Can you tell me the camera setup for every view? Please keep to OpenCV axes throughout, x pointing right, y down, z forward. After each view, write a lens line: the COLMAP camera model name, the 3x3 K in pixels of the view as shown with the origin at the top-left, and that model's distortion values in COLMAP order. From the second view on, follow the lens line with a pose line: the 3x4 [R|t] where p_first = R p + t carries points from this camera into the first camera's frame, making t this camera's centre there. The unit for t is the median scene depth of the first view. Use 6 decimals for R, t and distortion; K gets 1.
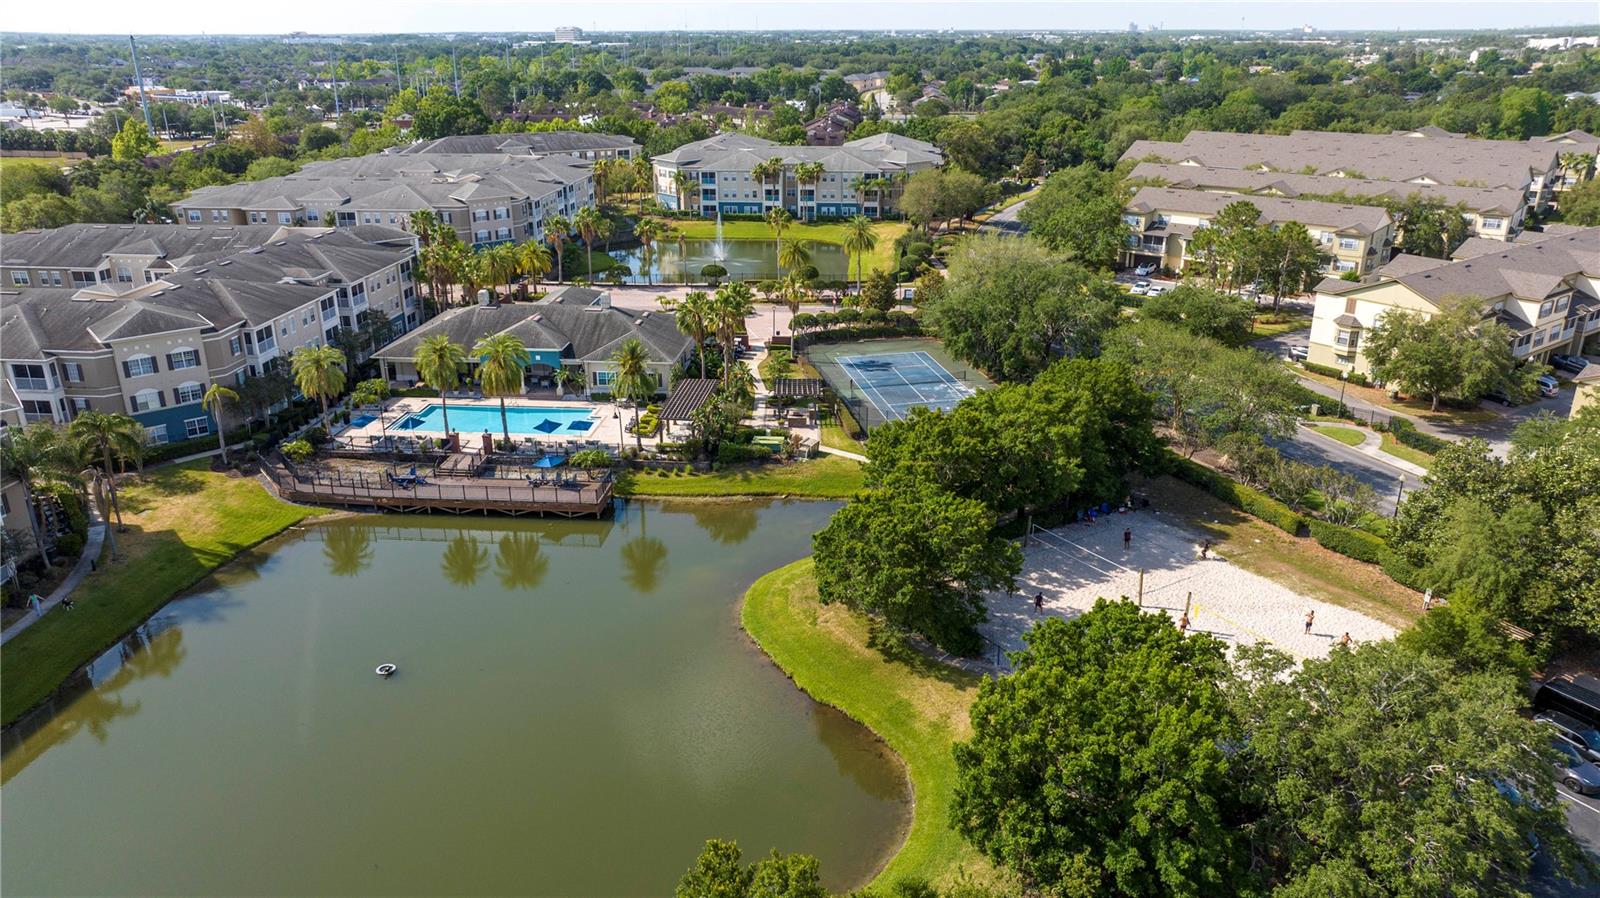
lens RADIAL K [[1136.0, 0, 800.0], [0, 1136.0, 447.3], [0, 0, 1]] dist [-0.025318, 0.013164]
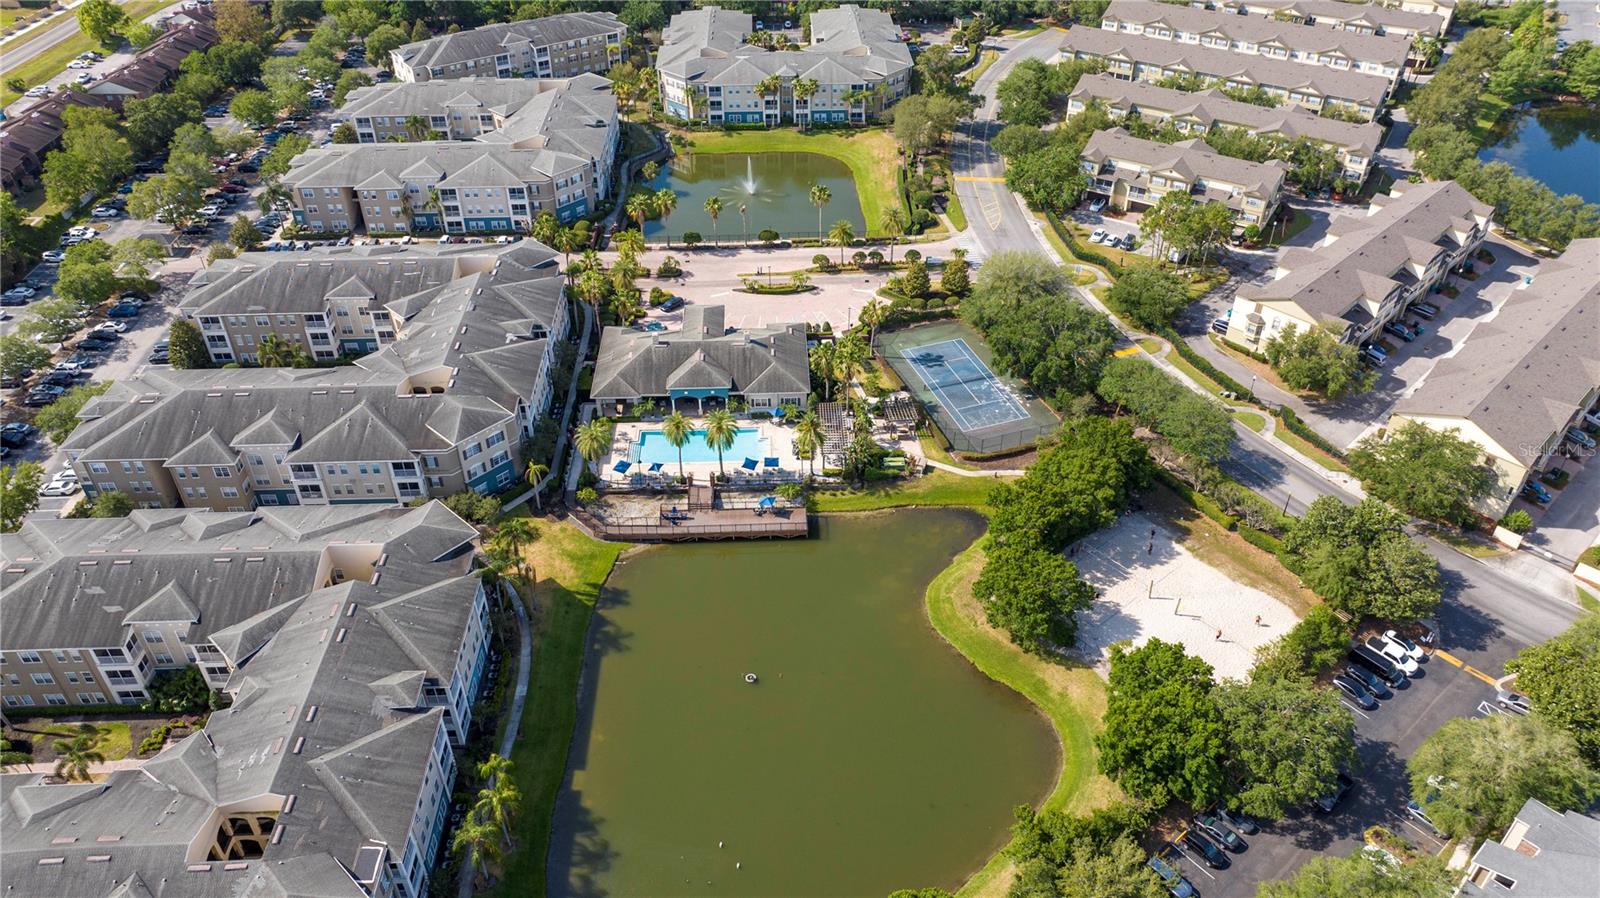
lens RADIAL K [[1136.0, 0, 801.6], [0, 1136.0, 448.2], [0, 0, 1]] dist [-0.025318, 0.013164]
pose [[0.991716, -0.076192, 0.103416, -0.313286], [0.044903, 0.959927, 0.276630, -0.458412], [-0.120349, -0.269694, 0.955396, -0.445578]]
